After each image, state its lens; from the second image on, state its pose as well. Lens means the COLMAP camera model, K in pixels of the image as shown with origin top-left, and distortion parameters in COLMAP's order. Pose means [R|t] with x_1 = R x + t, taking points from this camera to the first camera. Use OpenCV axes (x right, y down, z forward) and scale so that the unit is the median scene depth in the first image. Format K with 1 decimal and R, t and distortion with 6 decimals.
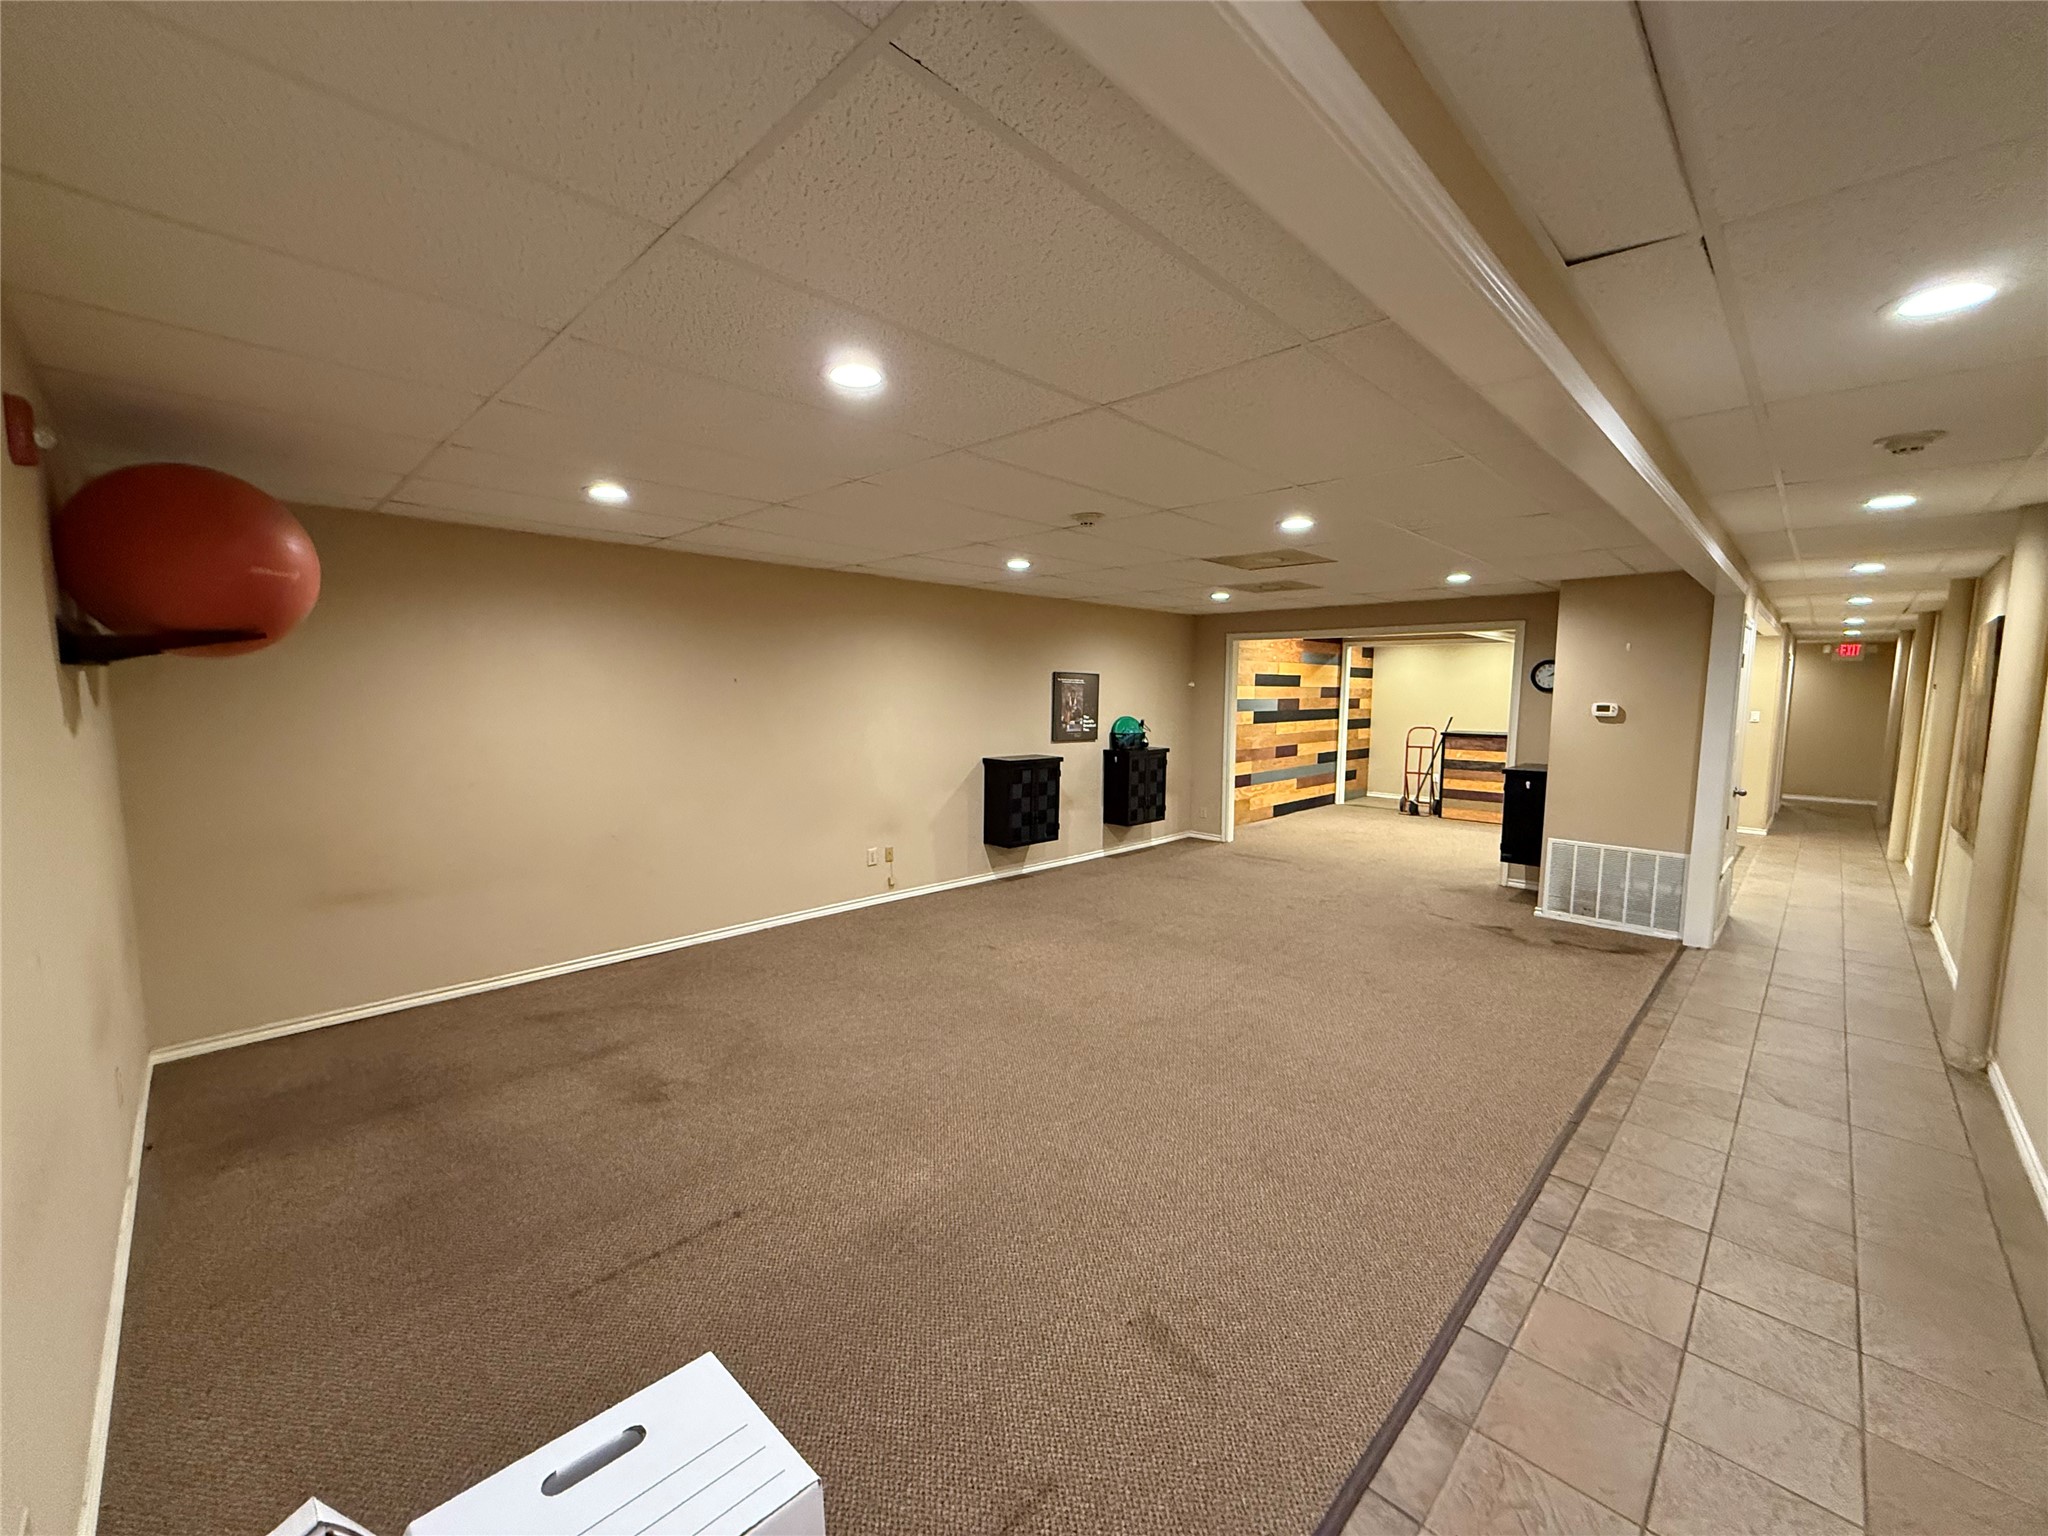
lens RADIAL K [[814.3, 0, 1021.4], [0, 814.3, 767.6], [0, 0, 1]] dist [0.002151, 0.000024]
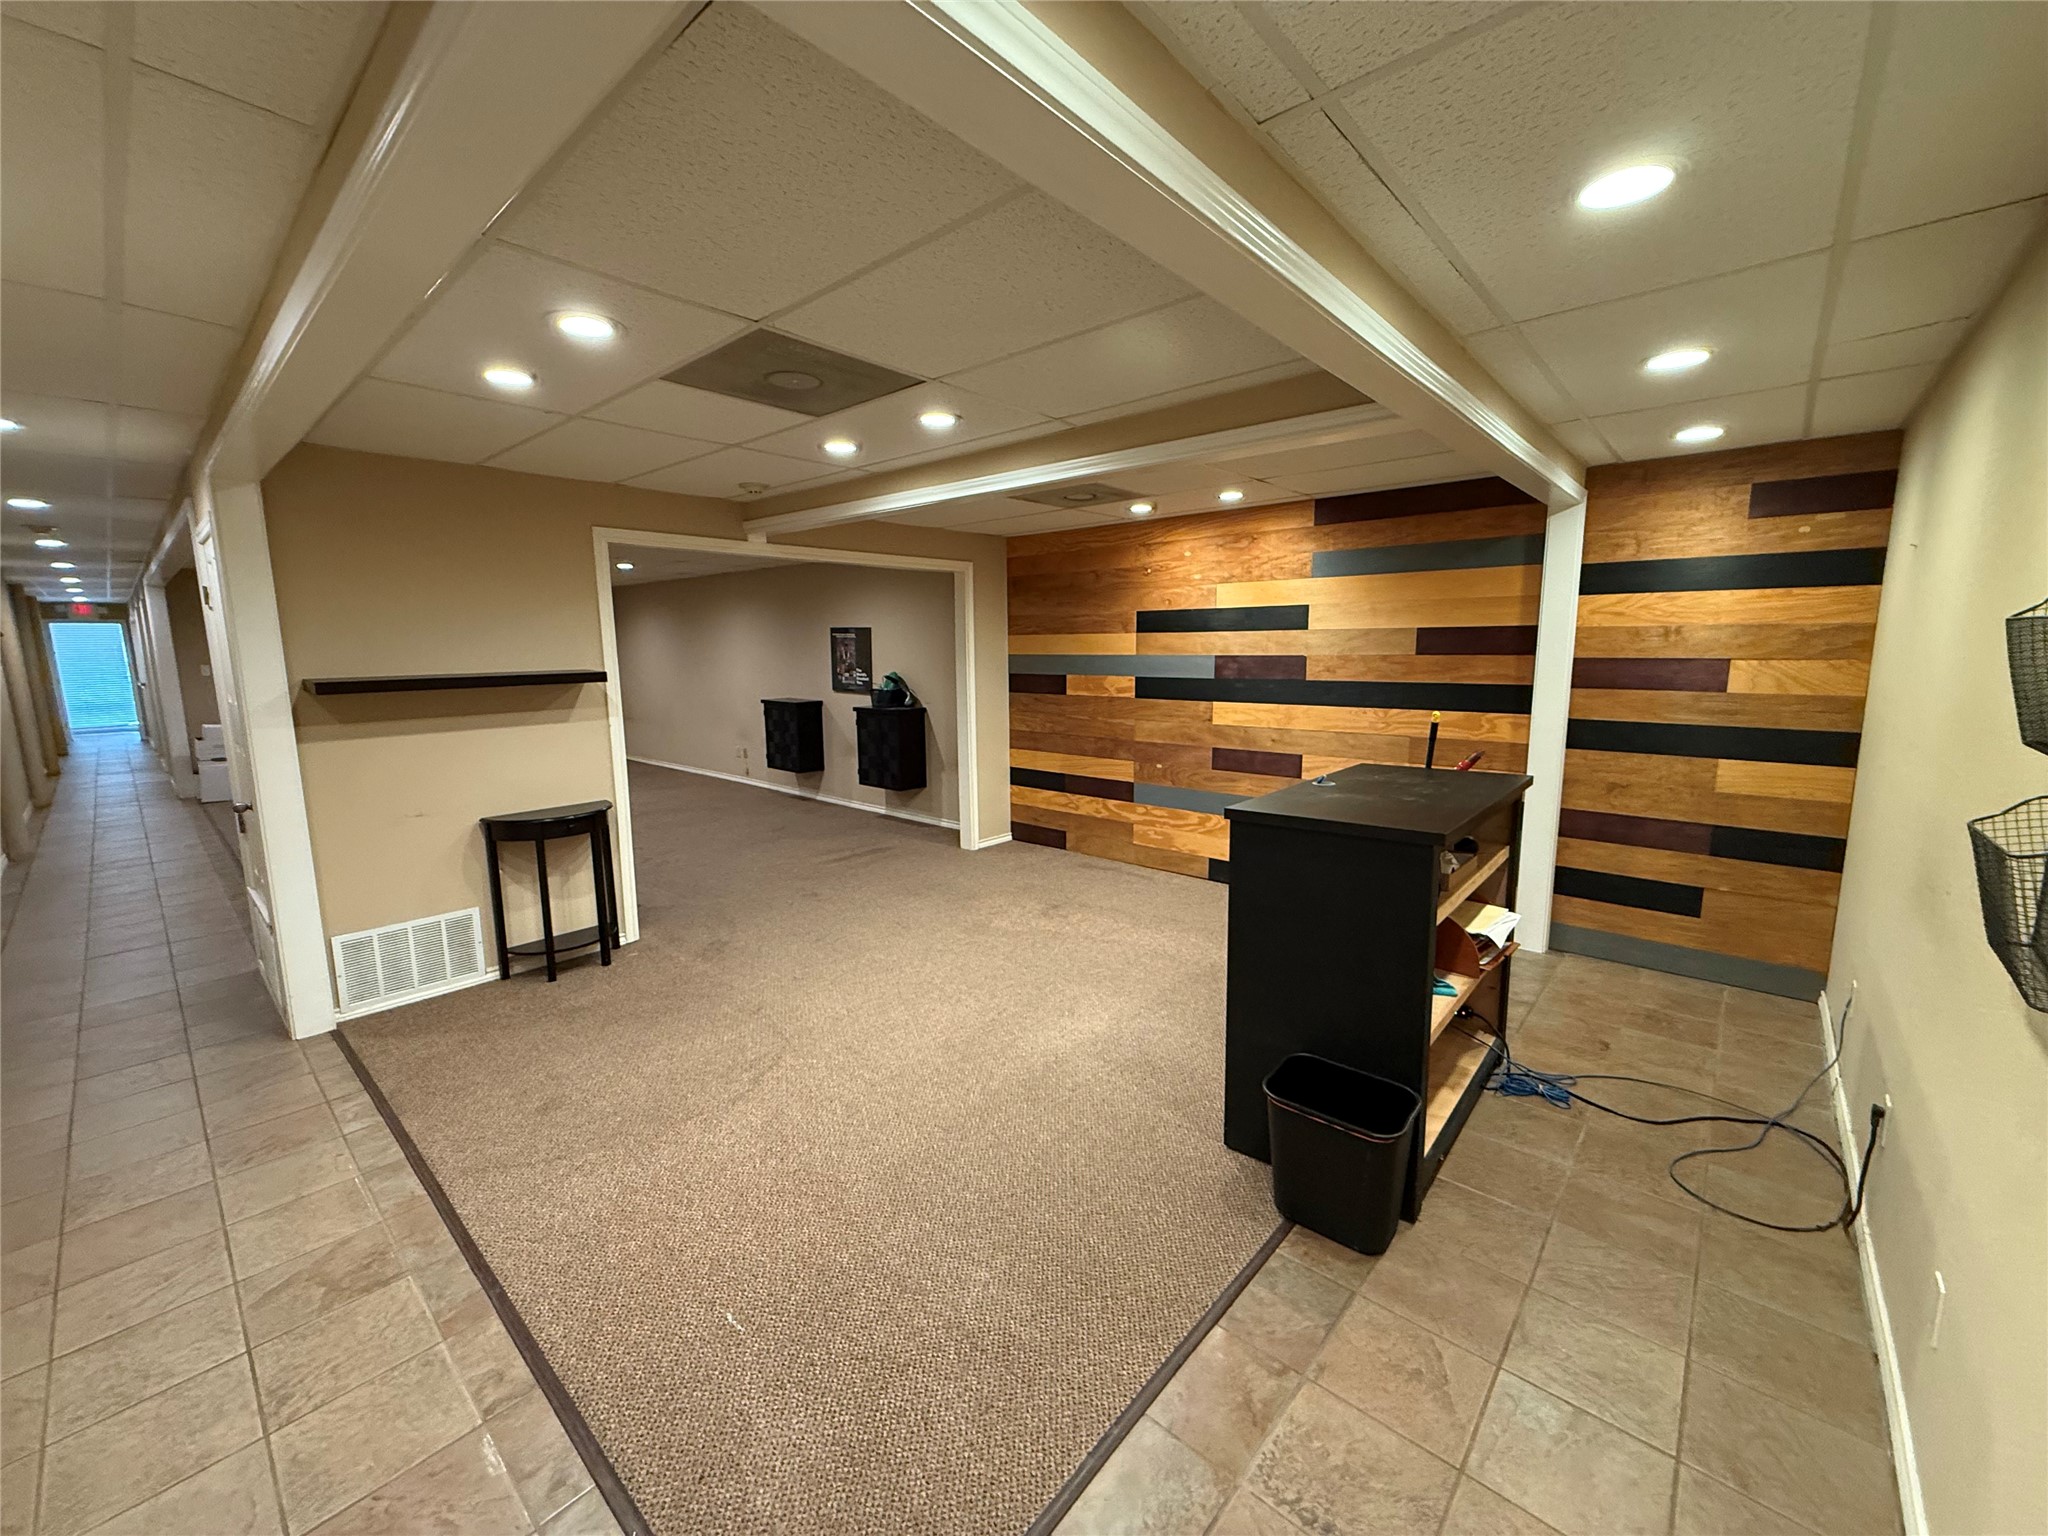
lens RADIAL K [[814.3, 0, 1022.3], [0, 814.3, 765.0], [0, 0, 1]] dist [0.002151, 0.000024]
pose [[0.047912, 0.131162, -0.990203, 1.091092], [-0.096621, 0.987301, 0.126102, -0.090817], [0.994167, 0.089633, 0.059976, 1.119582]]
